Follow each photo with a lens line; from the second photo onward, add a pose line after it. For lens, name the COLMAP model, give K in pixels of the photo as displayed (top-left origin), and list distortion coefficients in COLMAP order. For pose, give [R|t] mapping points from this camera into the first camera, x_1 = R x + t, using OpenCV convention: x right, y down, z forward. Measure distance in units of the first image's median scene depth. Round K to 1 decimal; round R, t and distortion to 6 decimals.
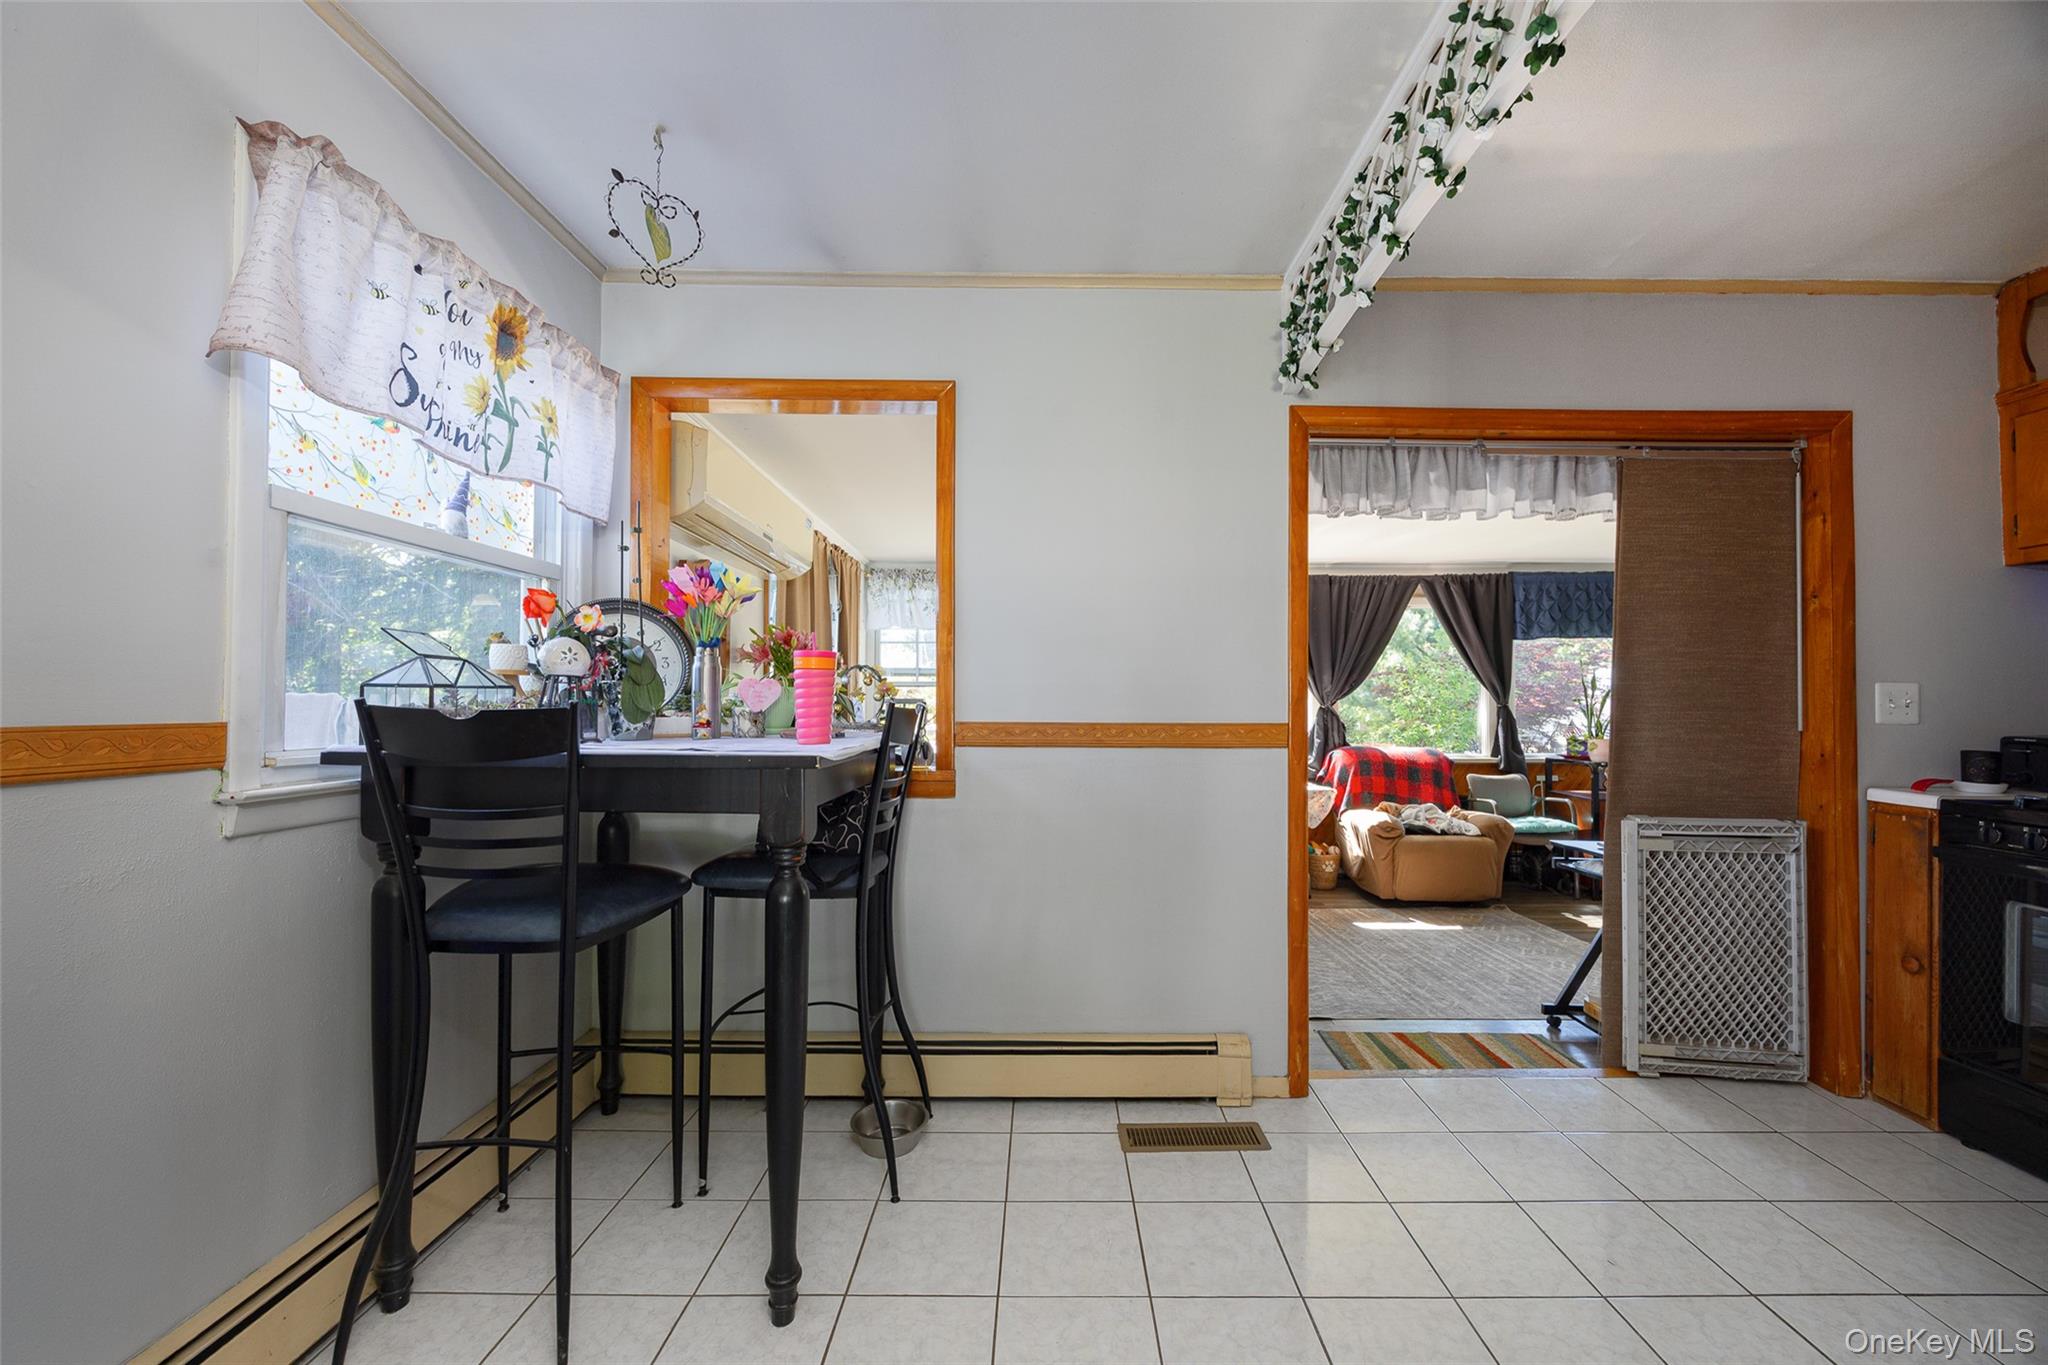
lens RADIAL K [[841.2, 0, 1063.7], [0, 841.2, 695.4], [0, 0, 1]] dist [0.000810, -0.000079]
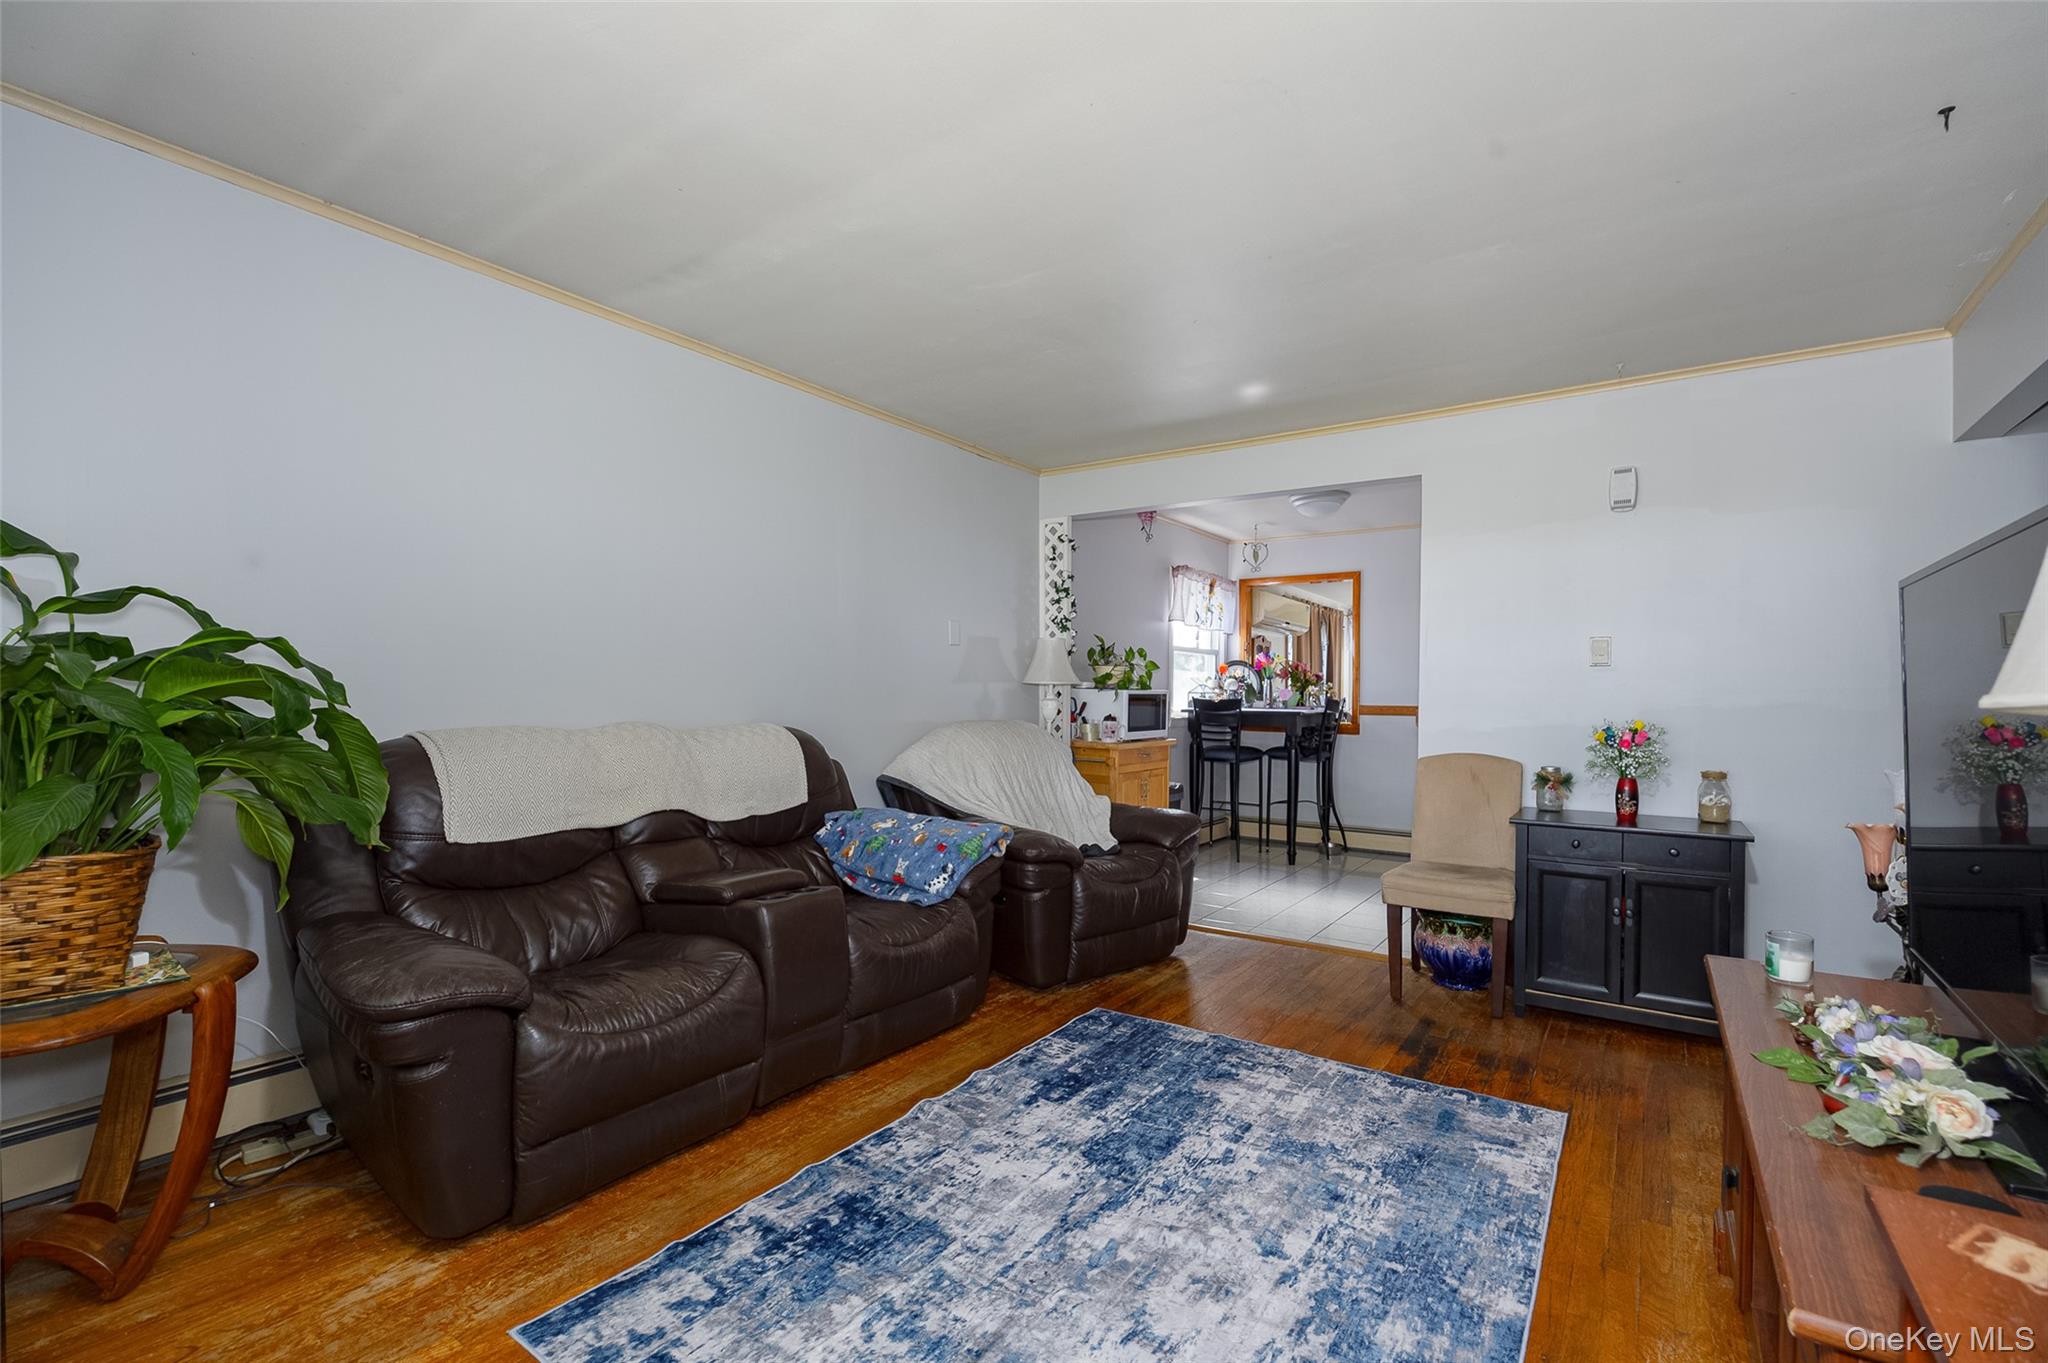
lens RADIAL K [[940.7, 0, 1024.0], [0, 940.7, 681.5], [0, 0, 1]] dist [-0.001497, -0.000046]
pose [[0.821639, -0.001375, -0.570007, 0.750609], [0.000630, 0.999999, -0.001505, -0.041713], [0.570008, 0.000877, 0.821639, -2.184297]]
